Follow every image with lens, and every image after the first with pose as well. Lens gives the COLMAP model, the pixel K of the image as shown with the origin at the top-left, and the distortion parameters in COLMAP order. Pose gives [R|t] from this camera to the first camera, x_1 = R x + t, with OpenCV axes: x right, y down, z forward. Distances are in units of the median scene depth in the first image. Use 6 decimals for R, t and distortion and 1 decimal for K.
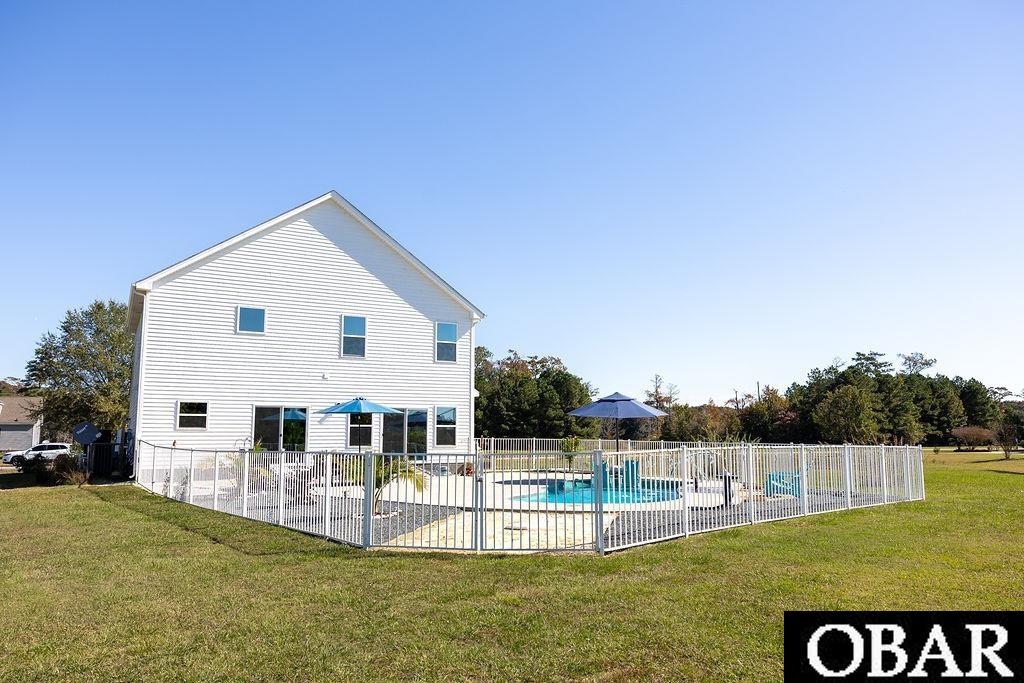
lens RADIAL K [[697.5, 0, 512.0], [0, 697.5, 341.5], [0, 0, 1]] dist [-0.004229, -0.000253]
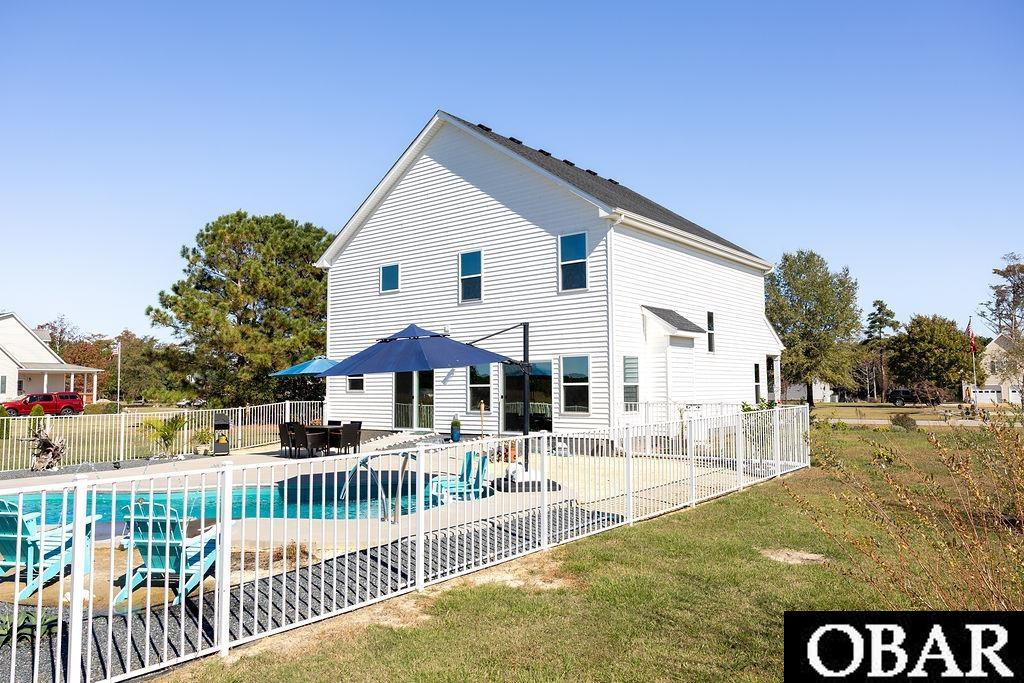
lens RADIAL K [[726.5, 0, 512.0], [0, 726.5, 341.5], [0, 0, 1]] dist [-0.001043, 0.000054]
pose [[0.390550, -0.068835, -0.918005, 0.556378], [0.123397, 0.992116, -0.021895, 0.090637], [0.912274, -0.104728, 0.395965, 0.686535]]
